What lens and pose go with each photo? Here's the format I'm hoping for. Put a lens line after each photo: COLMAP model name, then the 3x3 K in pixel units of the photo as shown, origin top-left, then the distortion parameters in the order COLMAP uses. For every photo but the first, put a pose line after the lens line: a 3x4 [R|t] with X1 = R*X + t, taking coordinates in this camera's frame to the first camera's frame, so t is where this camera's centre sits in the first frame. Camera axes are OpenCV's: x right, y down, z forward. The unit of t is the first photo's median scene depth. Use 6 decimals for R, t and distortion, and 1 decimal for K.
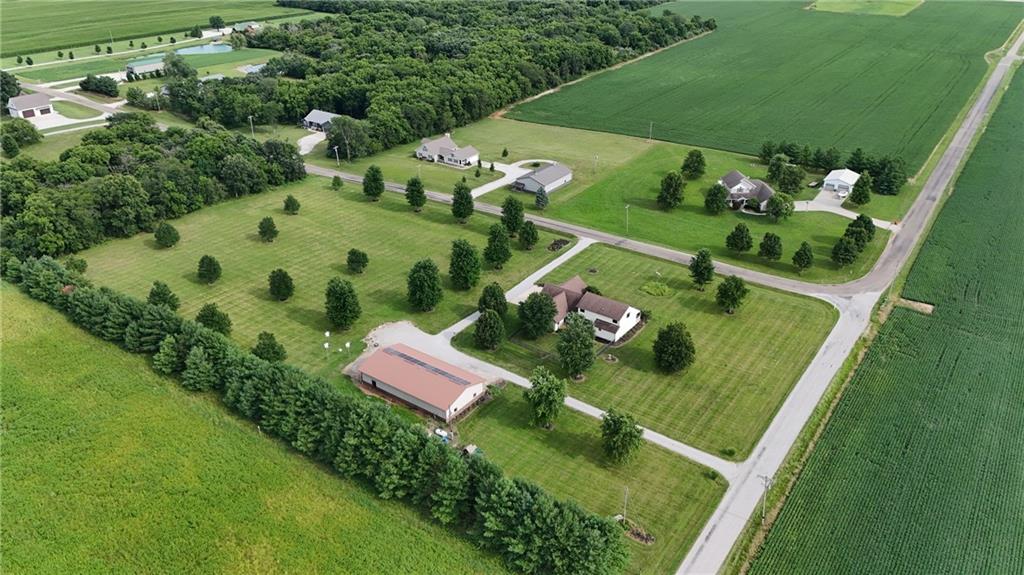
lens RADIAL K [[750.3, 0, 508.8], [0, 750.3, 288.0], [0, 0, 1]] dist [0.062003, -0.038802]
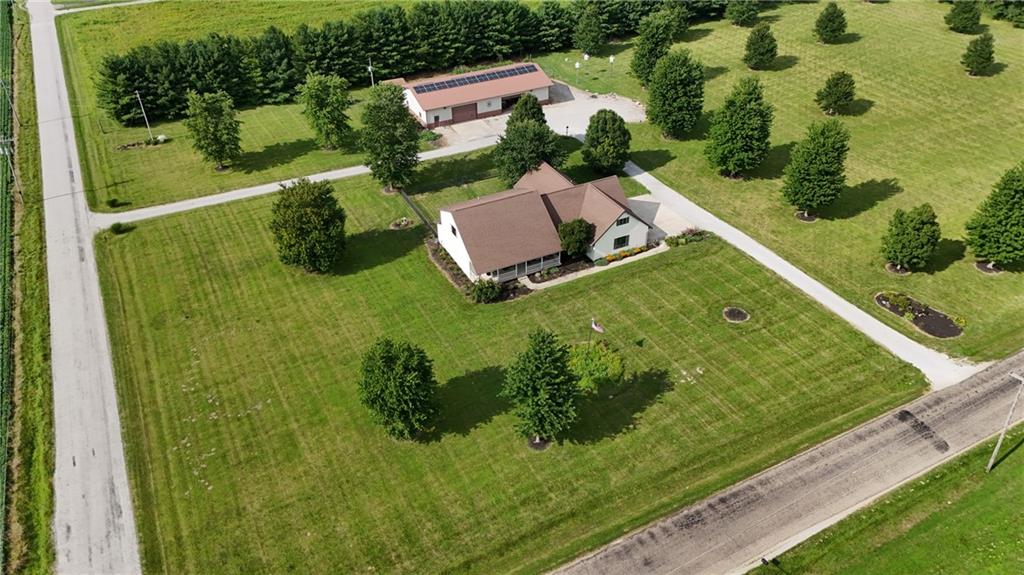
lens RADIAL K [[750.3, 0, 511.2], [0, 750.3, 291.9], [0, 0, 1]] dist [0.062003, -0.038802]
pose [[-0.449731, 0.534885, -0.715290, 0.501640], [-0.399232, 0.596006, 0.696700, -0.294625], [0.798972, 0.598894, -0.054499, 1.026403]]
